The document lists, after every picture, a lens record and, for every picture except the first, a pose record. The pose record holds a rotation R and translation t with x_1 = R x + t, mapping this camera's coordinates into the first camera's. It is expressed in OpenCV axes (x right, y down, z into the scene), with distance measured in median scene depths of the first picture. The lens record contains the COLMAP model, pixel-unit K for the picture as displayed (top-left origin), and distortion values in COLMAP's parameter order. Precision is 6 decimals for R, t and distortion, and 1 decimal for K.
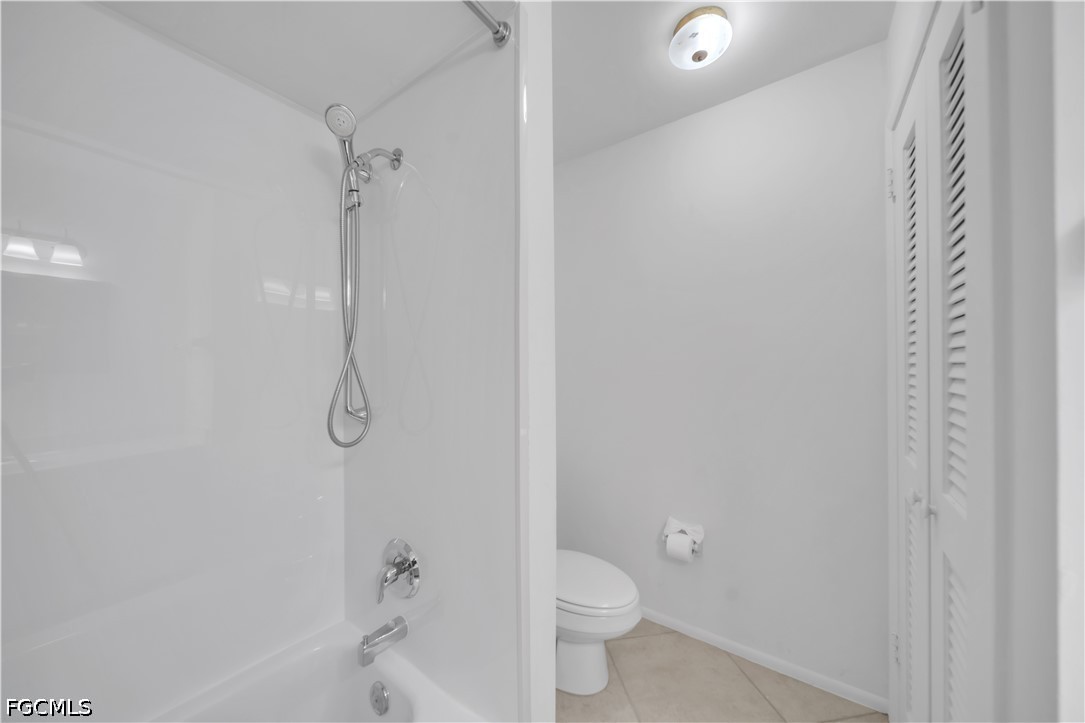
lens RADIAL K [[375.1, 0, 543.9], [0, 375.1, 364.1], [0, 0, 1]] dist [0.000787, -0.001032]
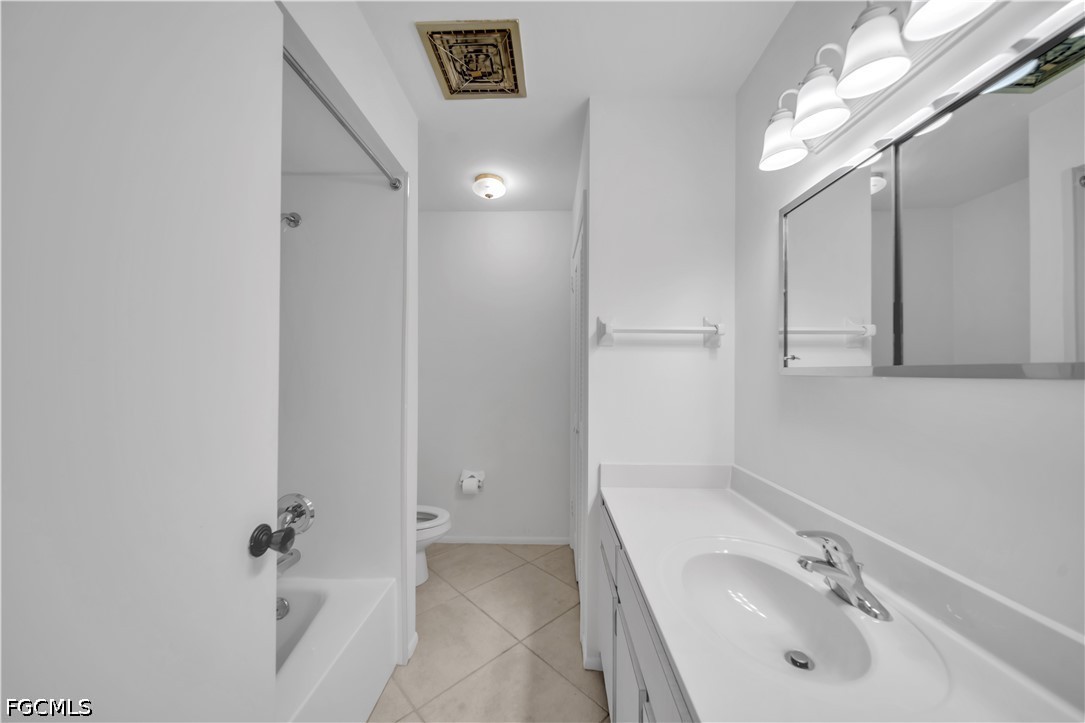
lens RADIAL K [[341.2, 0, 540.3], [0, 341.2, 366.8], [0, 0, 1]] dist [-0.000496, -0.000013]
pose [[0.819992, 0.014838, 0.572183, -0.243644], [-0.008836, 0.999873, -0.013266, 0.001247], [-0.572307, 0.005823, 0.820019, -0.375547]]
